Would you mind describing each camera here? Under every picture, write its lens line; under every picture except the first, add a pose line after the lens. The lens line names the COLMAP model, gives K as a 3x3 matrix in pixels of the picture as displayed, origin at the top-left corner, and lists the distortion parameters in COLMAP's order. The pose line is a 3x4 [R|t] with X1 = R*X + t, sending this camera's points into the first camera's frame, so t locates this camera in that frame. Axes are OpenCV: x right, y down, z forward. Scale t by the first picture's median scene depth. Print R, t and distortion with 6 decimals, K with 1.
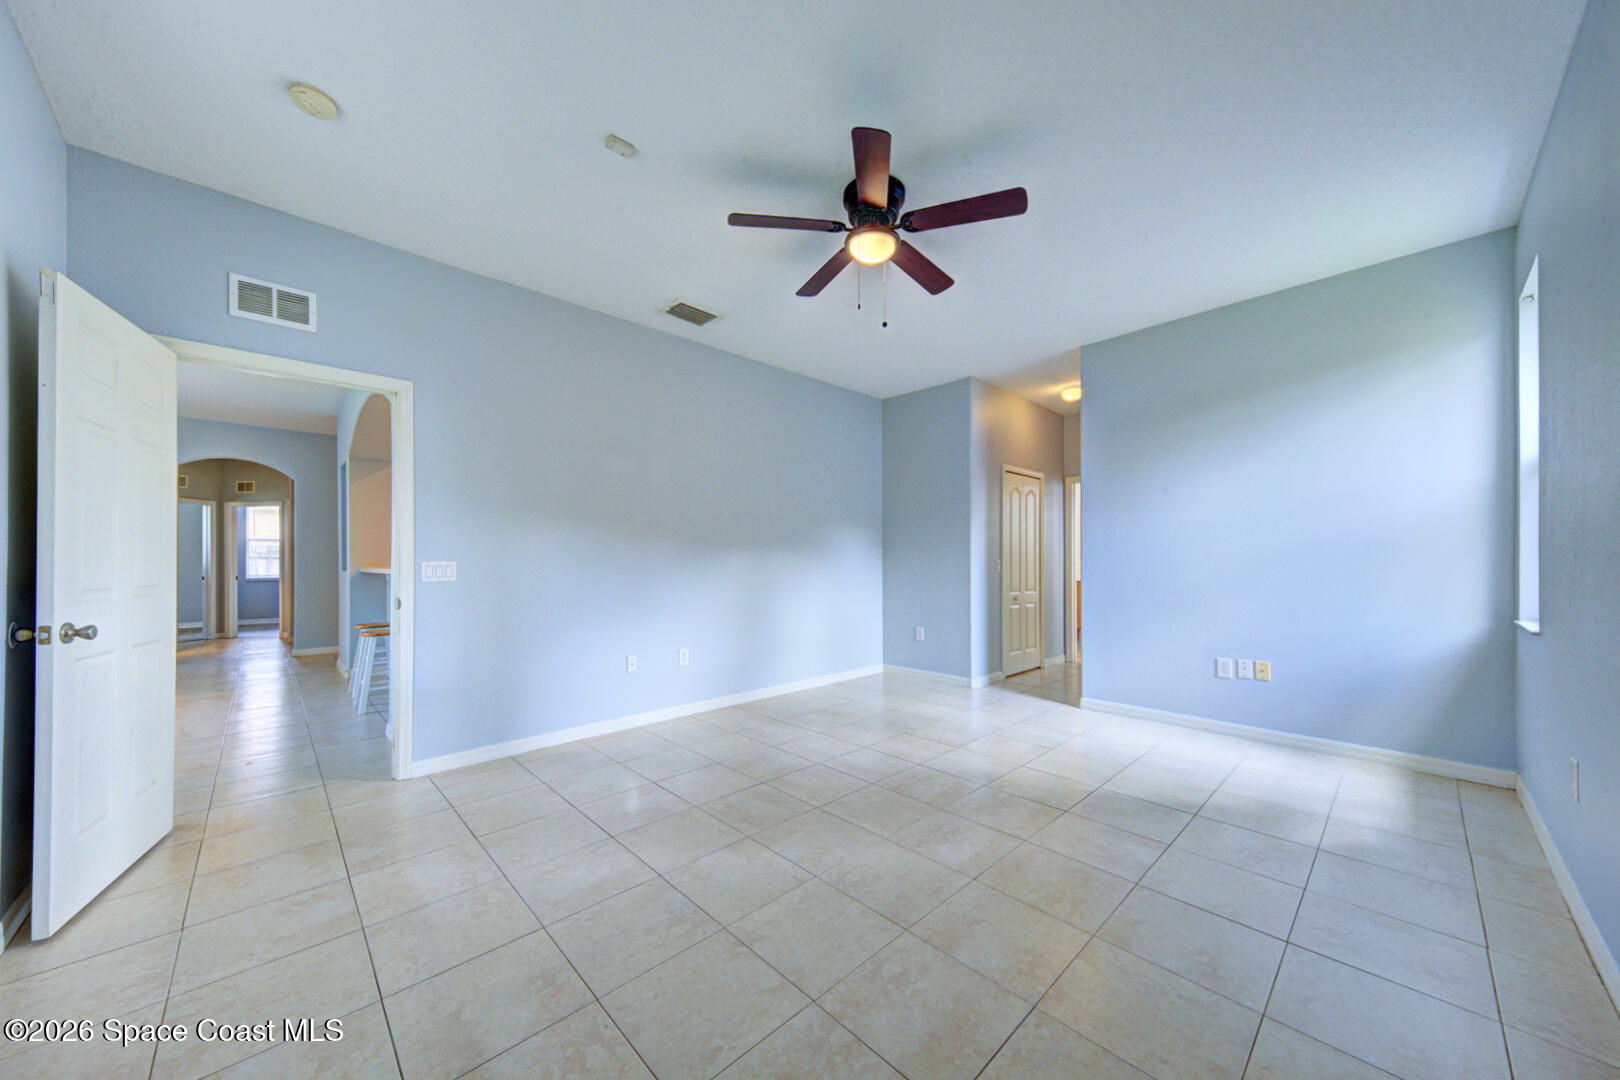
lens RADIAL K [[561.7, 0, 807.8], [0, 561.7, 556.7], [0, 0, 1]] dist [0.037868, -0.010147]
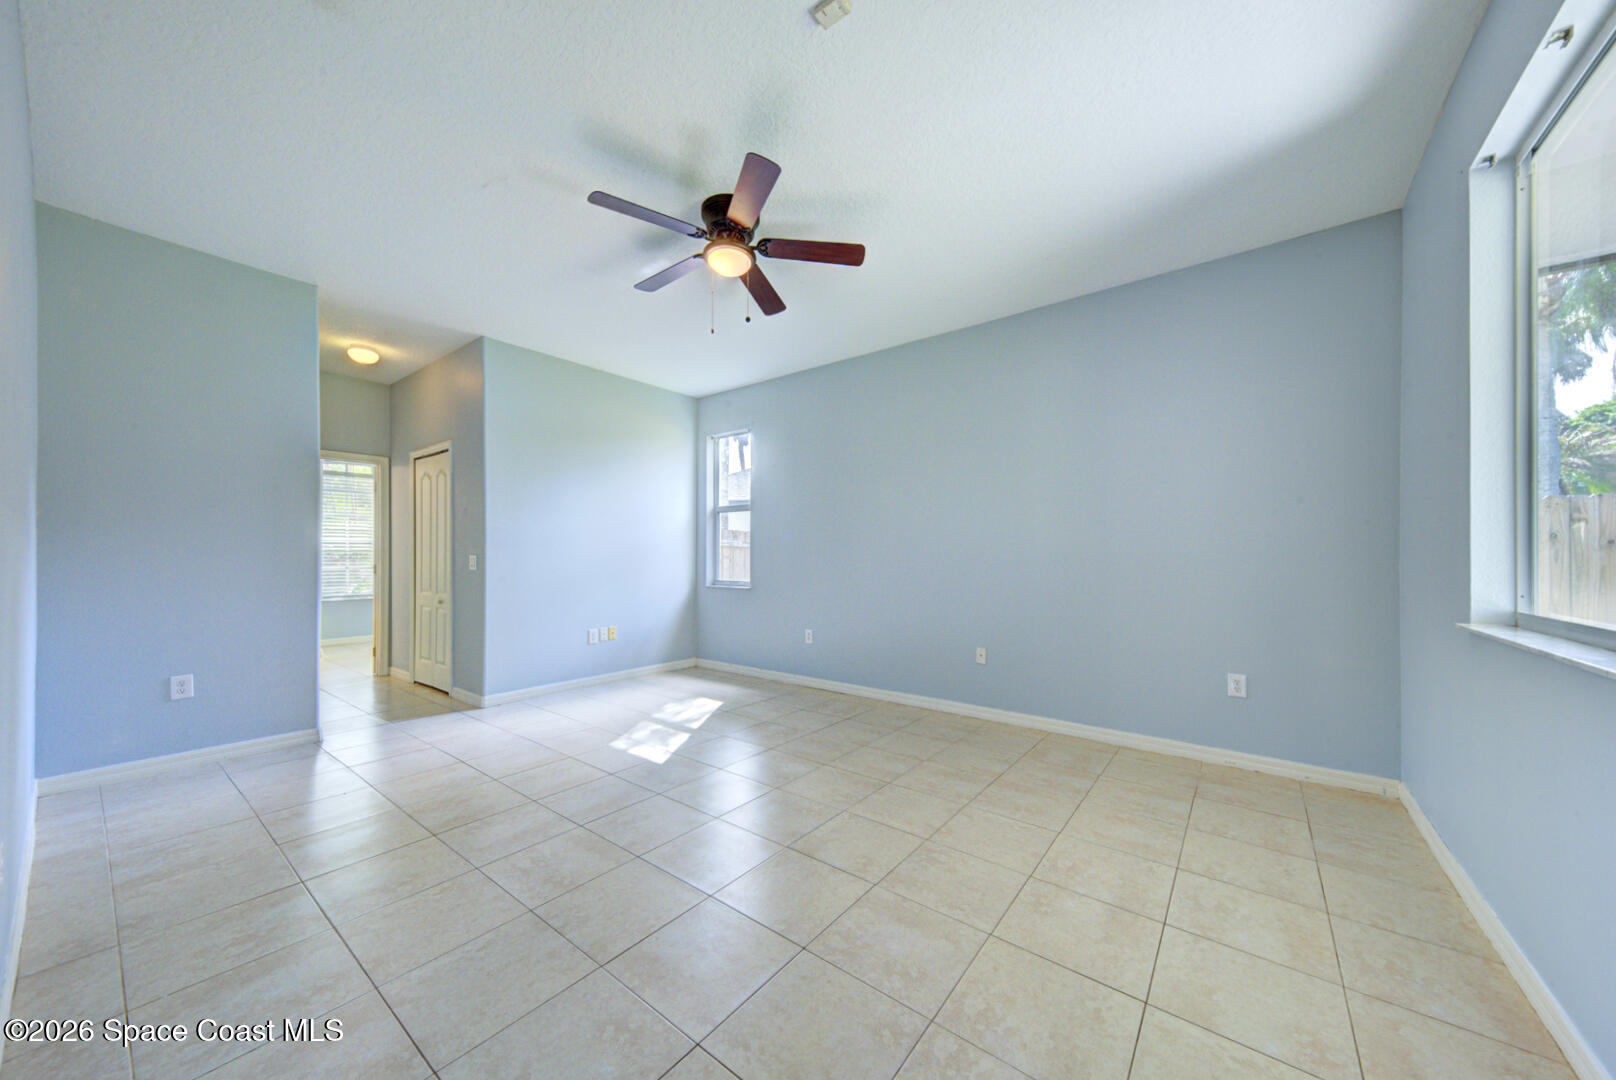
lens RADIAL K [[560.3, 0, 805.8], [0, 560.3, 556.7], [0, 0, 1]] dist [0.037868, -0.010147]
pose [[-0.145973, 0.004118, 0.989280, -1.084233], [-0.011201, 0.999920, -0.005815, 0.014279], [-0.989225, -0.011930, -0.145915, 1.151967]]
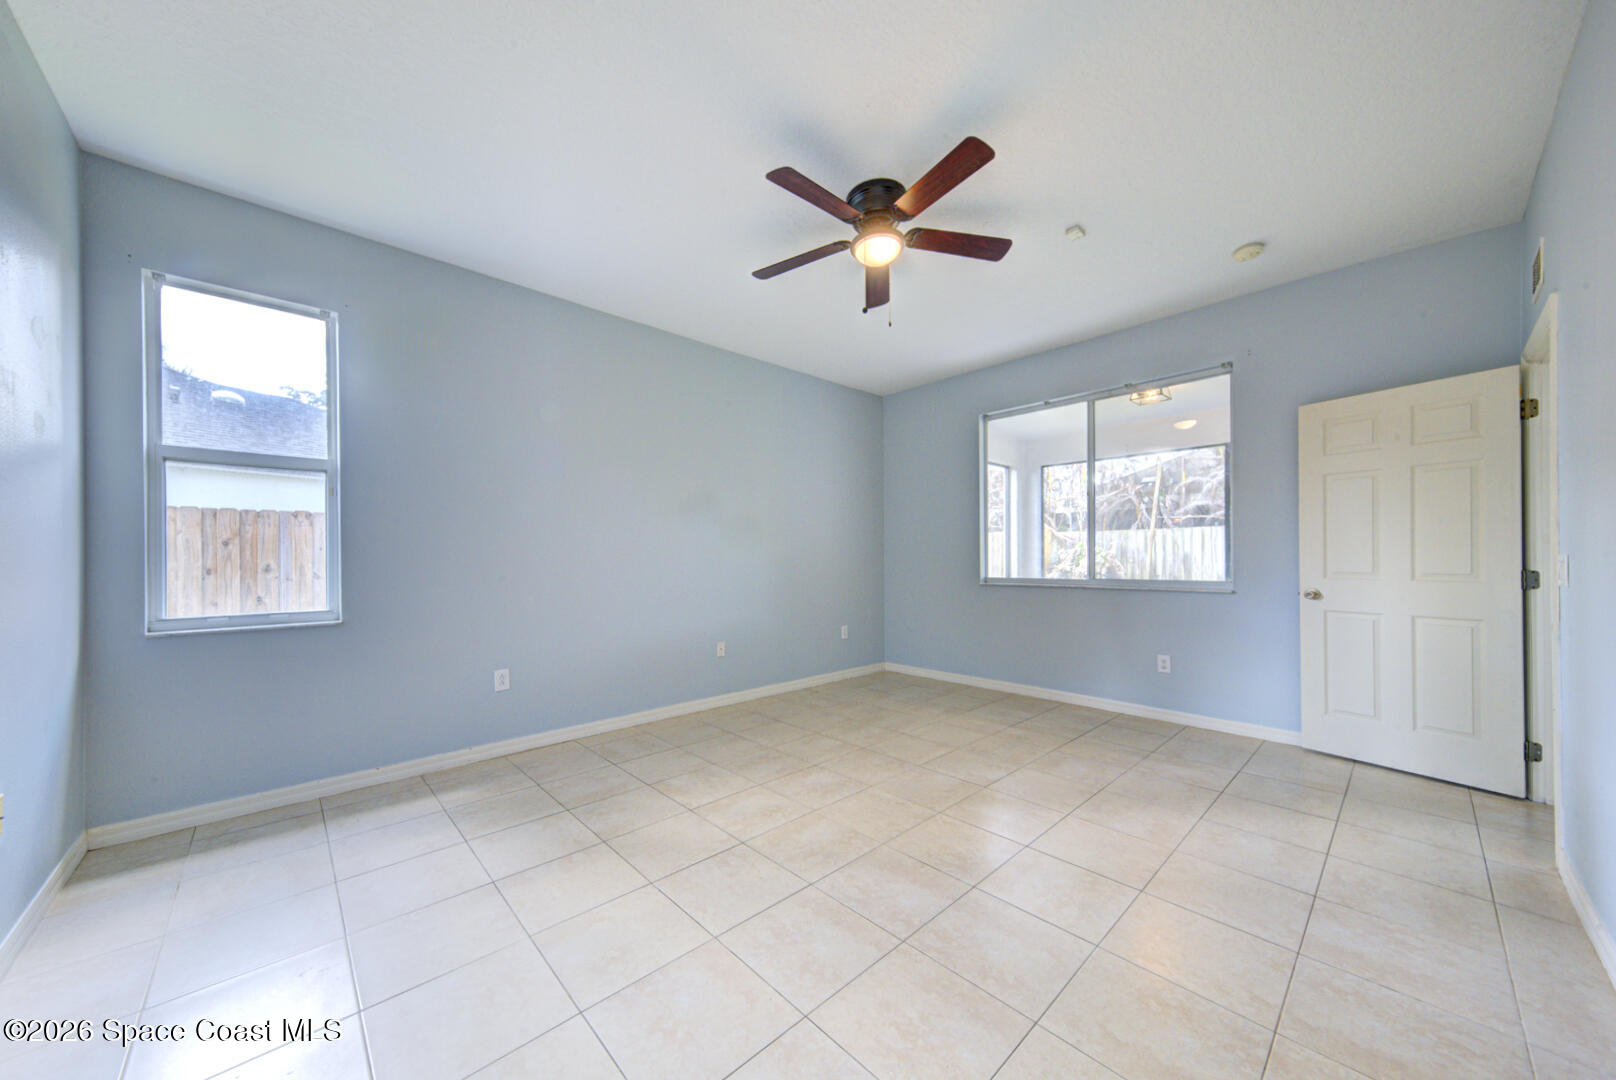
lens RADIAL K [[560.3, 0, 805.8], [0, 560.3, 556.7], [0, 0, 1]] dist [0.037868, -0.010147]
pose [[-0.999972, 0.007384, -0.001549, 0.287143], [0.007408, 0.999841, -0.016222, 0.021488], [0.001429, -0.016233, -0.999867, 2.291292]]
